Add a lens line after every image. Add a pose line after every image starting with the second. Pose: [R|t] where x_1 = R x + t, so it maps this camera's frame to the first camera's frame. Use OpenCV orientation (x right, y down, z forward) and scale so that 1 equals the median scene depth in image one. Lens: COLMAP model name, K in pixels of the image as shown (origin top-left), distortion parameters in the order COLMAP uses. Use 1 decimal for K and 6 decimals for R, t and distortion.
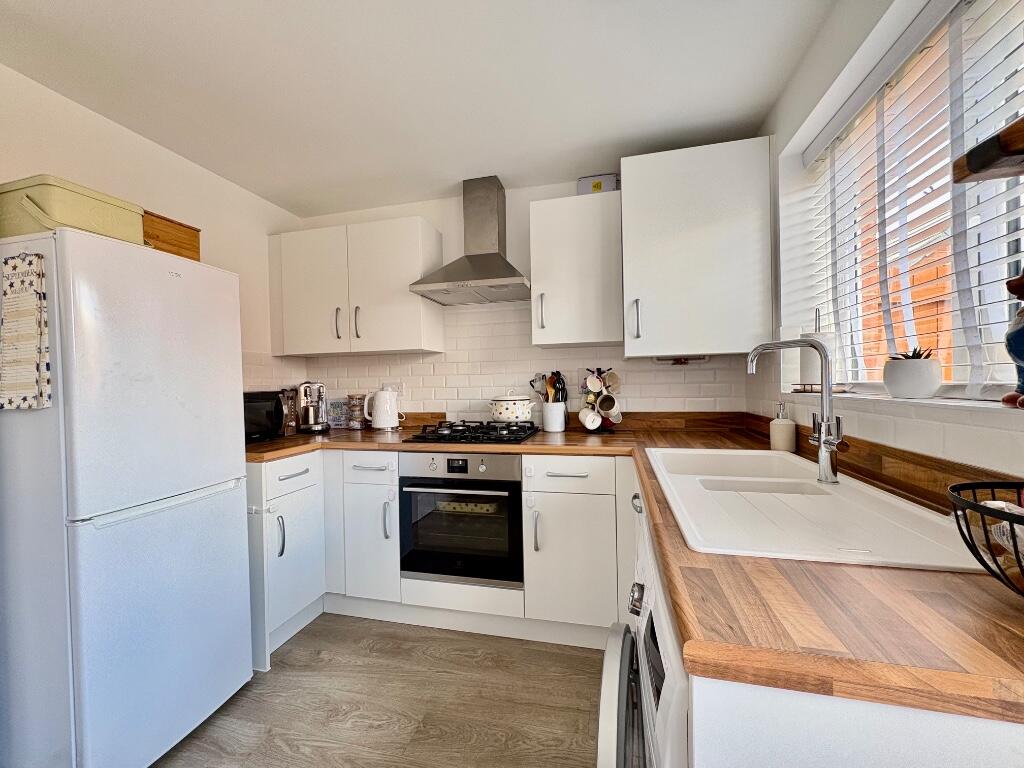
lens RADIAL K [[410.3, 0, 514.2], [0, 410.3, 385.6], [0, 0, 1]] dist [-0.003851, -0.000100]
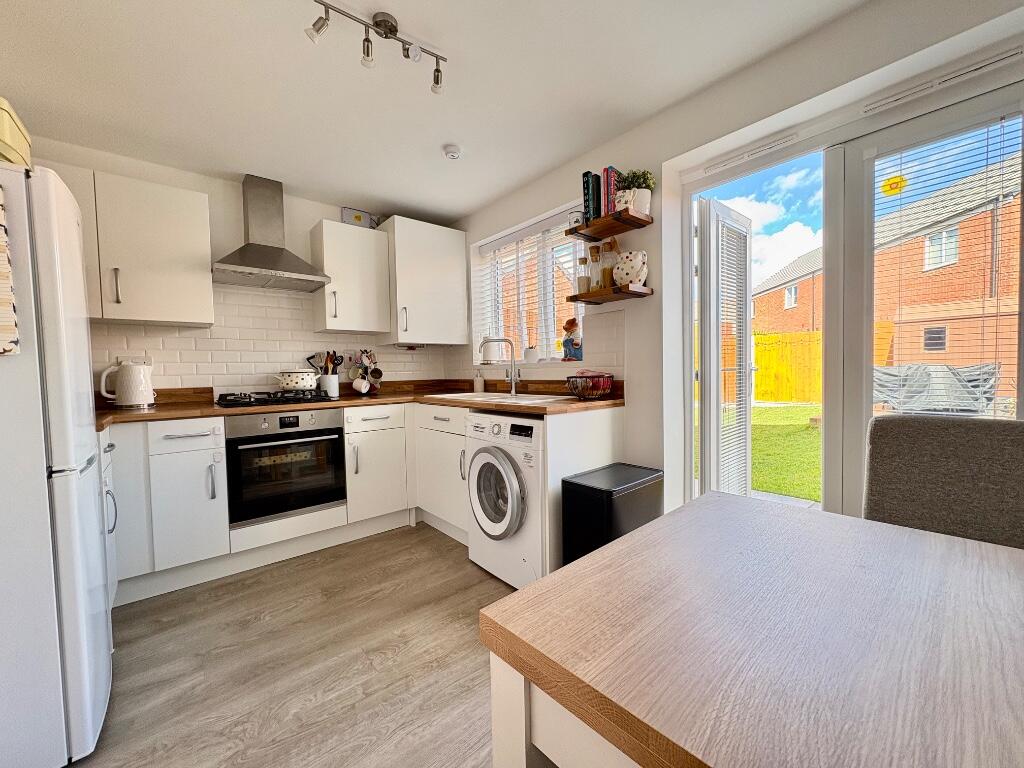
lens RADIAL K [[410.3, 0, 511.8], [0, 410.3, 386.0], [0, 0, 1]] dist [-0.003851, -0.000100]
pose [[0.588693, -0.023689, 0.808010, -0.672382], [0.014094, 0.999719, 0.019041, 0.065845], [-0.808234, 0.000178, 0.588862, -0.249243]]
